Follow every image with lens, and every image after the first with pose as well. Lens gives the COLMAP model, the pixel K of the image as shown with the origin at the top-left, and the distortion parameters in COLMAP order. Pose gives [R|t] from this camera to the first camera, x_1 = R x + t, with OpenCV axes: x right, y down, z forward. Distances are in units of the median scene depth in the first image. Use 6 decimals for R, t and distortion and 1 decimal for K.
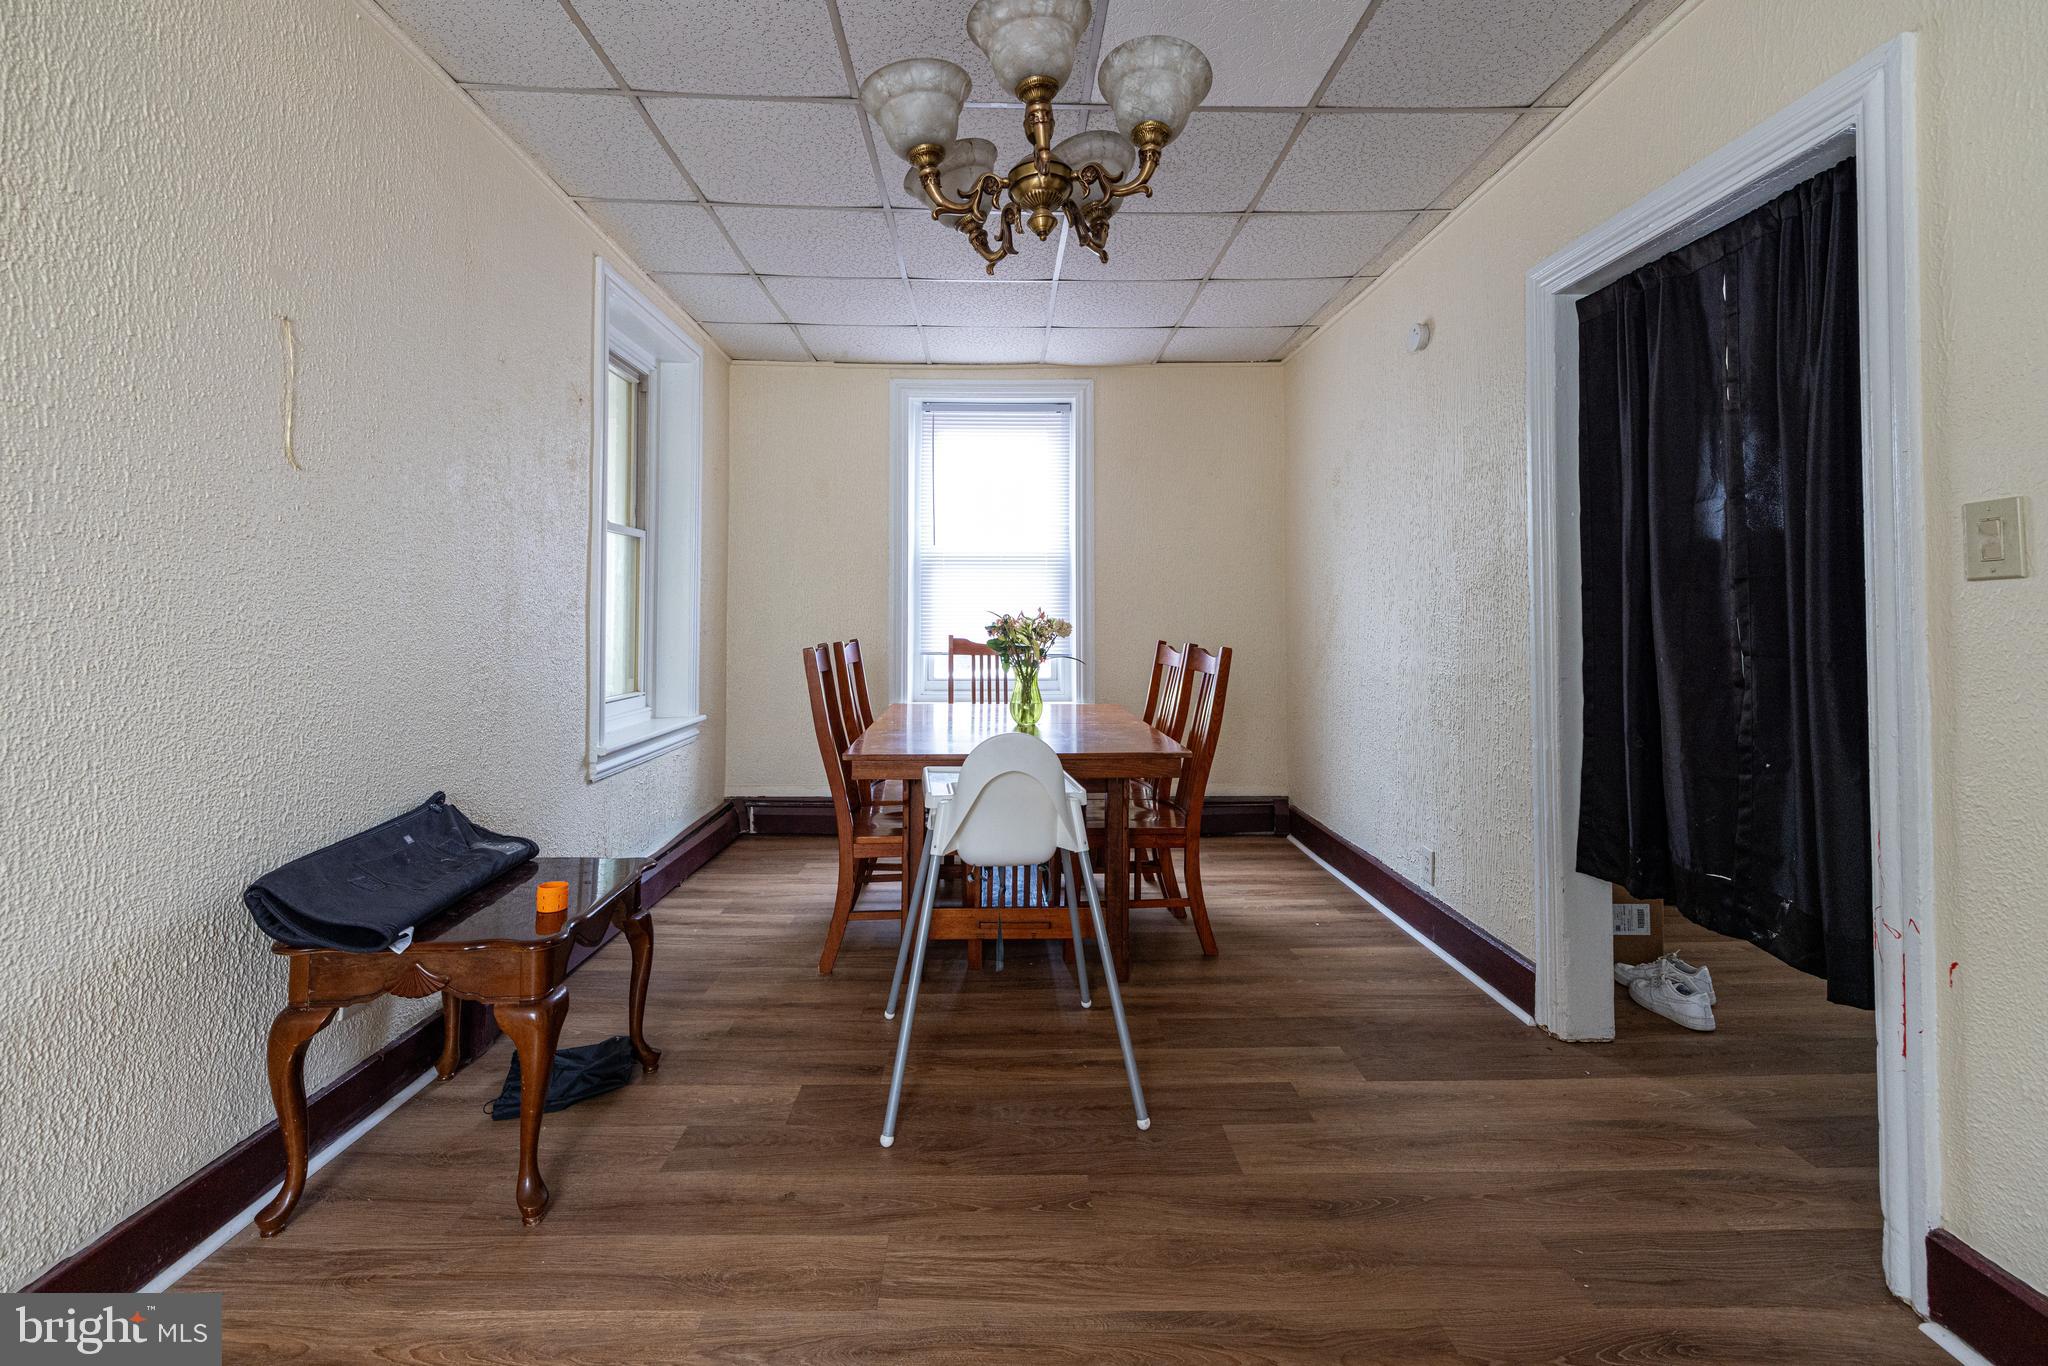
lens RADIAL K [[857.2, 0, 1064.4], [0, 857.2, 604.9], [0, 0, 1]] dist [0.000645, -0.000235]
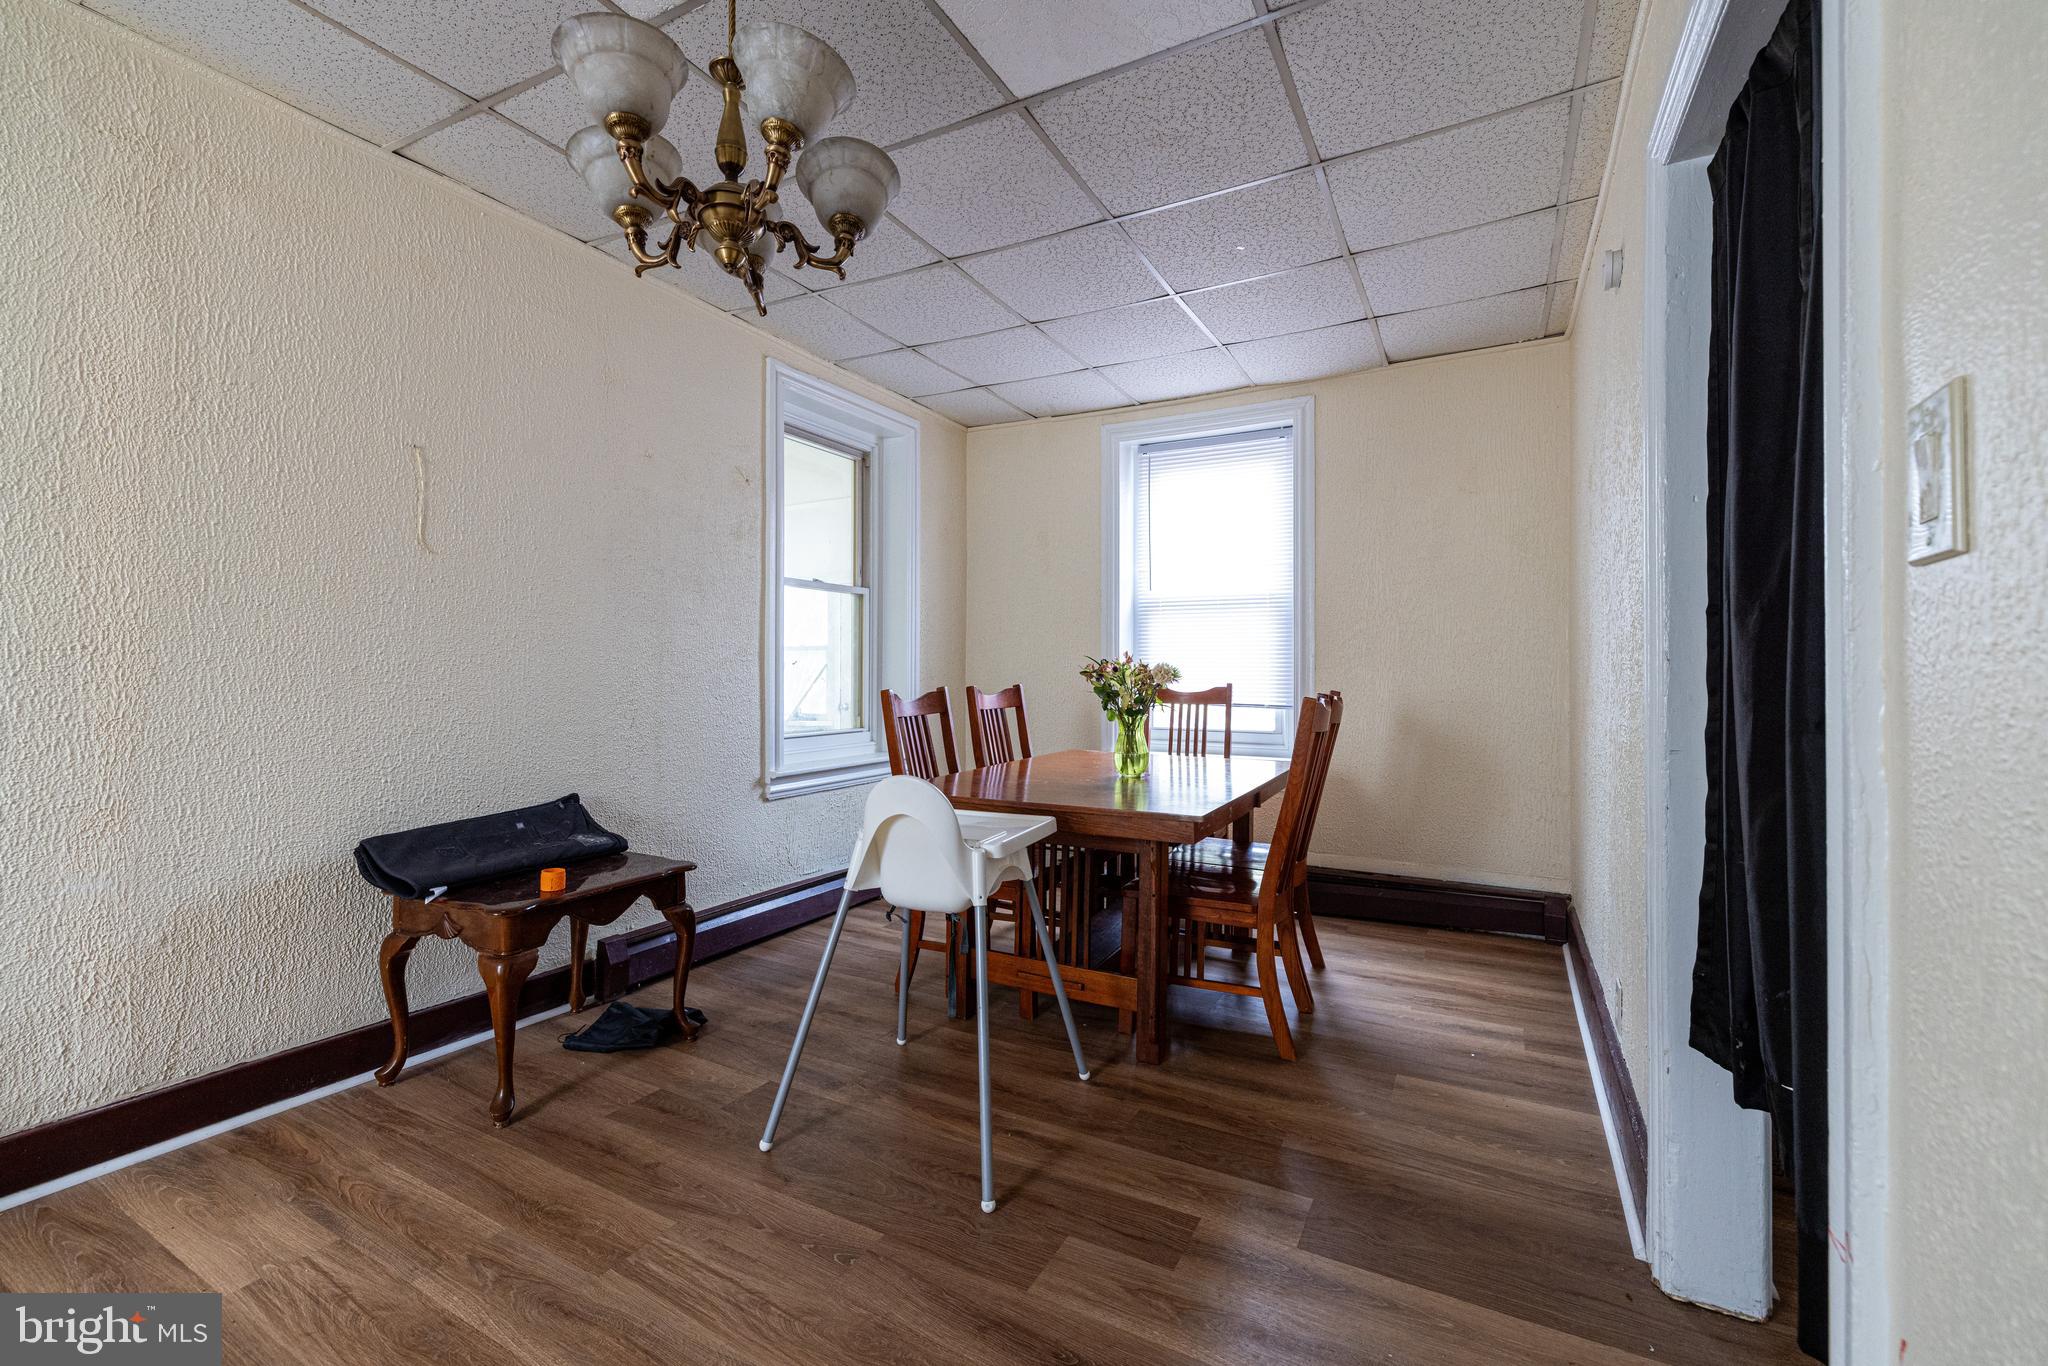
lens RADIAL K [[857.2, 0, 1024.3], [0, 857.2, 672.2], [0, 0, 1]] dist [0.000645, -0.000235]
pose [[0.872141, 0.004655, -0.489233, 0.472013], [0.004594, 0.999833, 0.017703, 0.011954], [0.489234, -0.017688, 0.871973, 0.184718]]
